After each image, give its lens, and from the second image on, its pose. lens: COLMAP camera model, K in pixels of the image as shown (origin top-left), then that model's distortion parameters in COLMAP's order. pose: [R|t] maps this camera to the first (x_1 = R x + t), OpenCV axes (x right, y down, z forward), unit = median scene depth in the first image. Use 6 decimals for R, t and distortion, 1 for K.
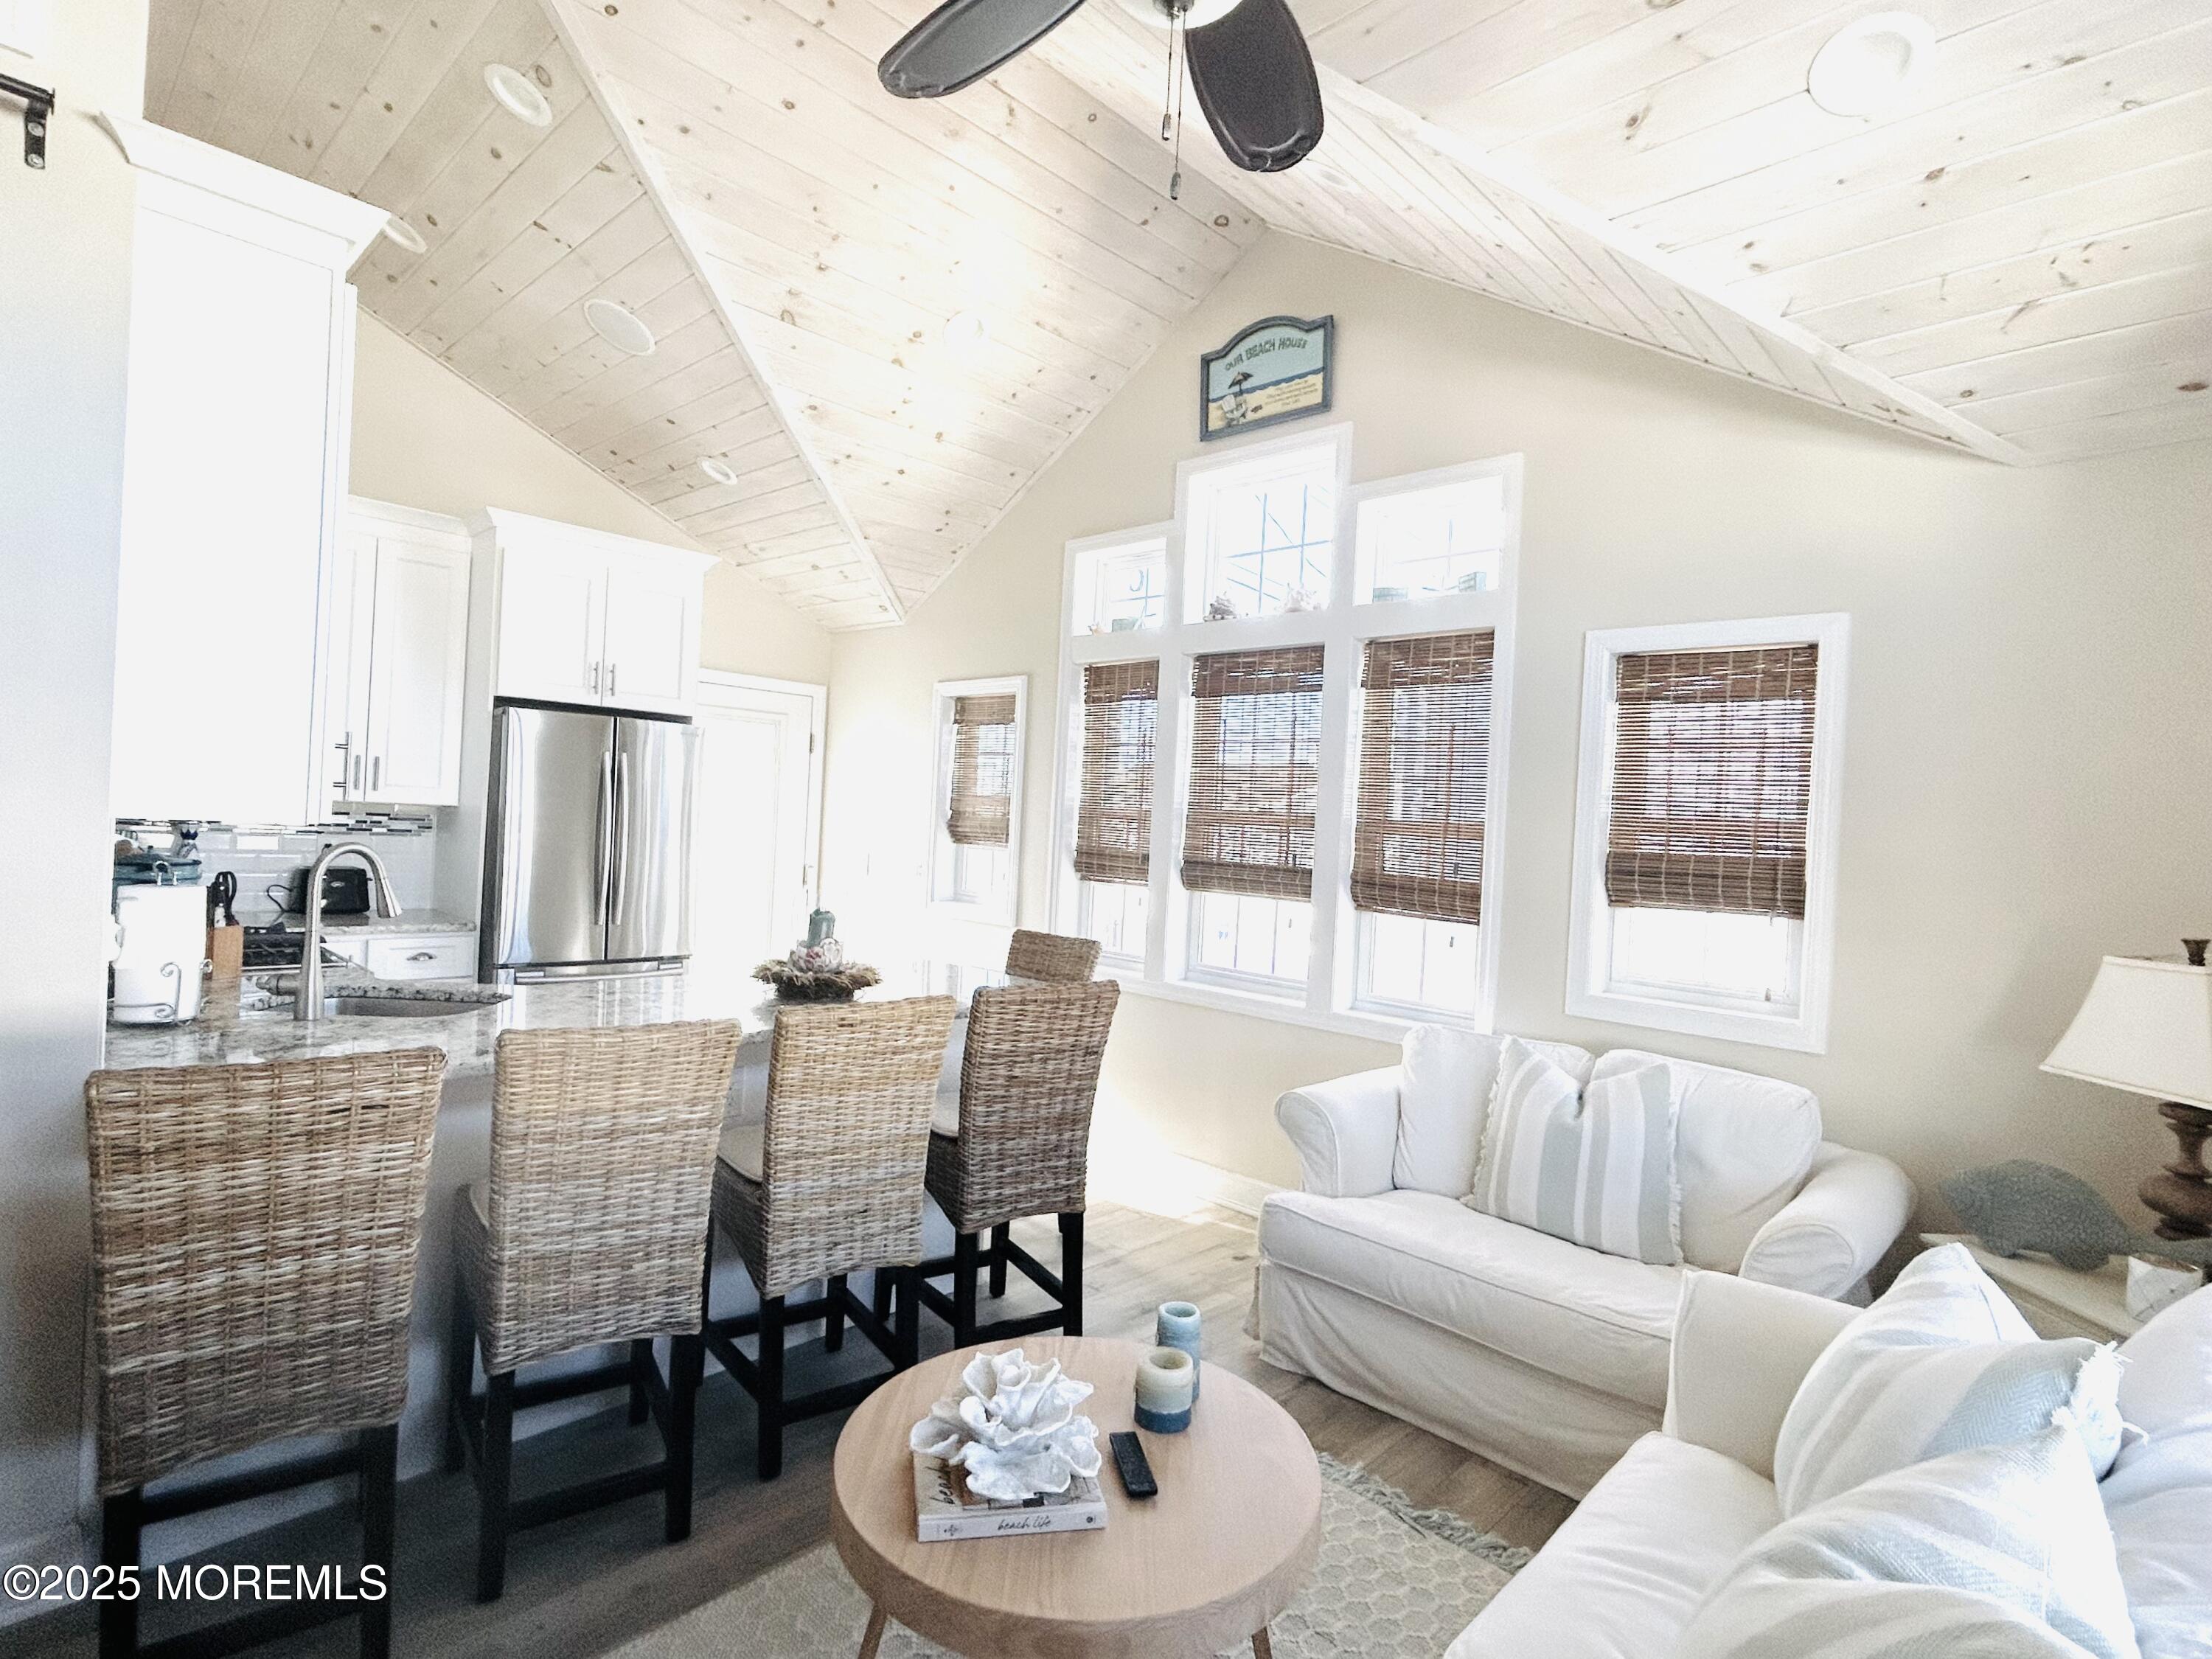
lens RADIAL K [[1099.3, 0, 1104.5], [0, 1099.3, 827.4], [0, 0, 1]] dist [-0.007148, 0.002415]
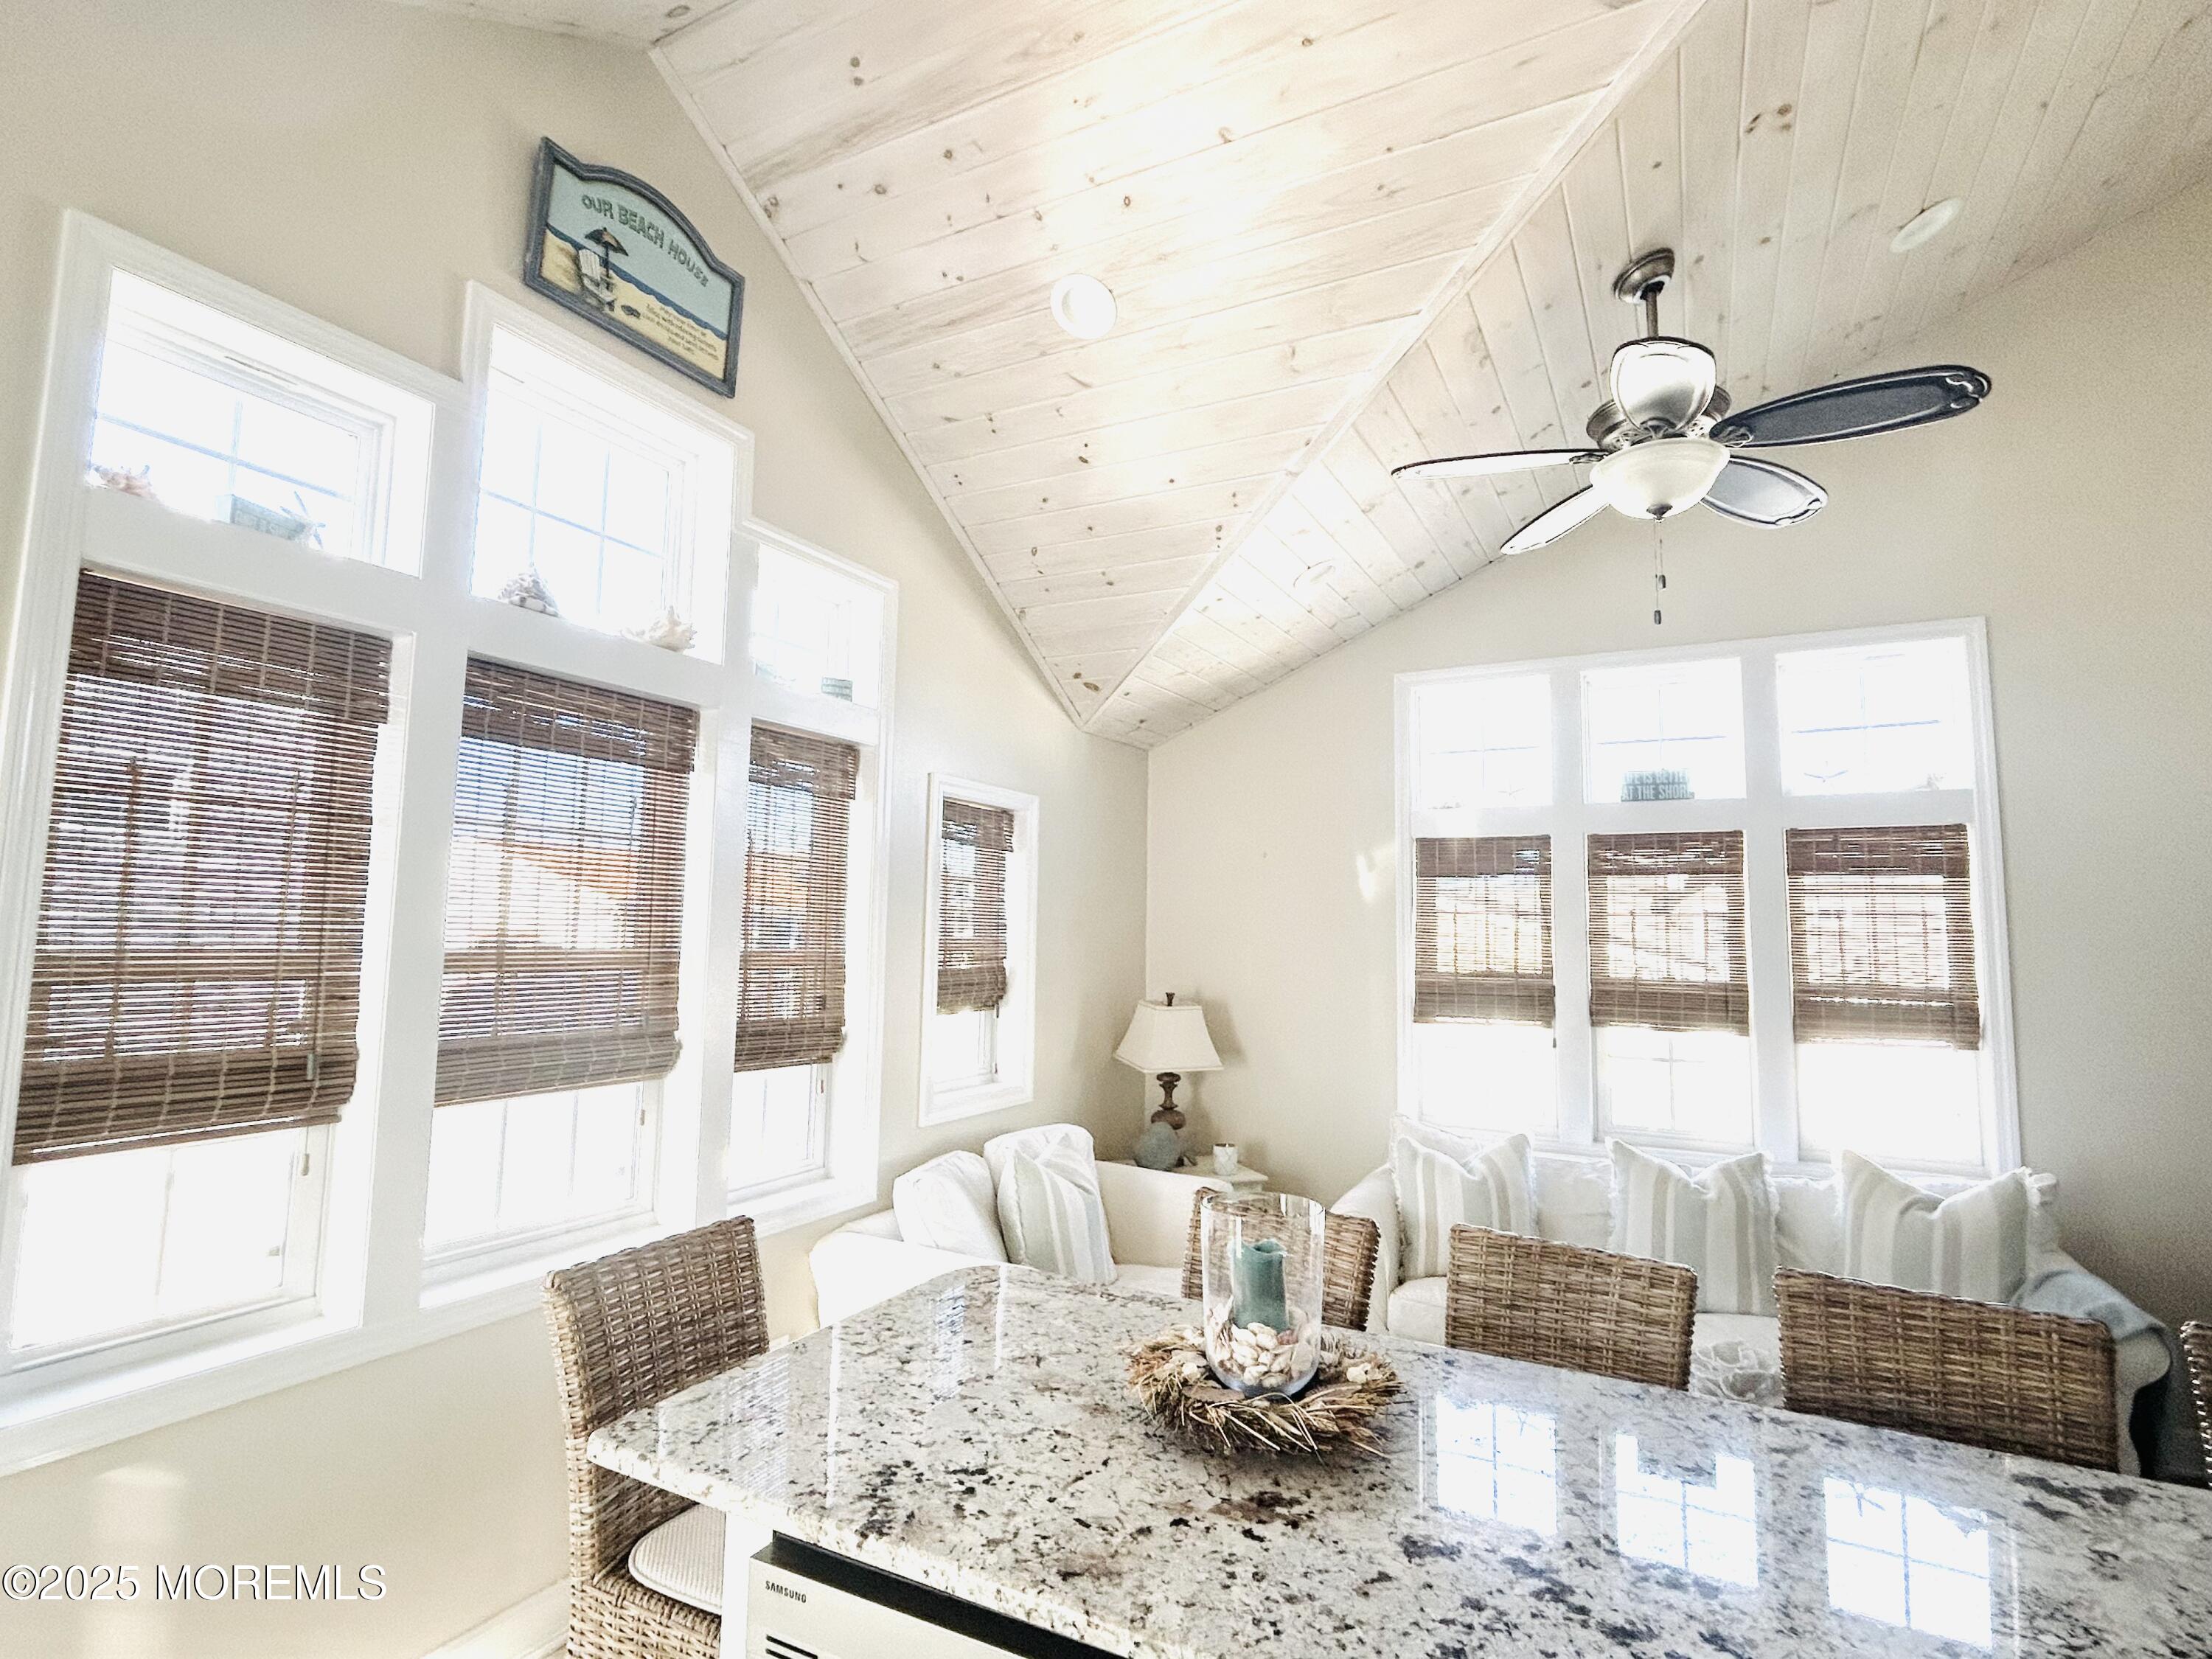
lens RADIAL K [[1099.3, 0, 1107.5], [0, 1099.3, 828.6], [0, 0, 1]] dist [-0.007148, 0.002415]
pose [[-0.262603, 0.036857, 0.964200, -0.527952], [-0.016722, 0.998946, -0.042739, -0.062795], [-0.964759, -0.027347, -0.261710, 0.891921]]
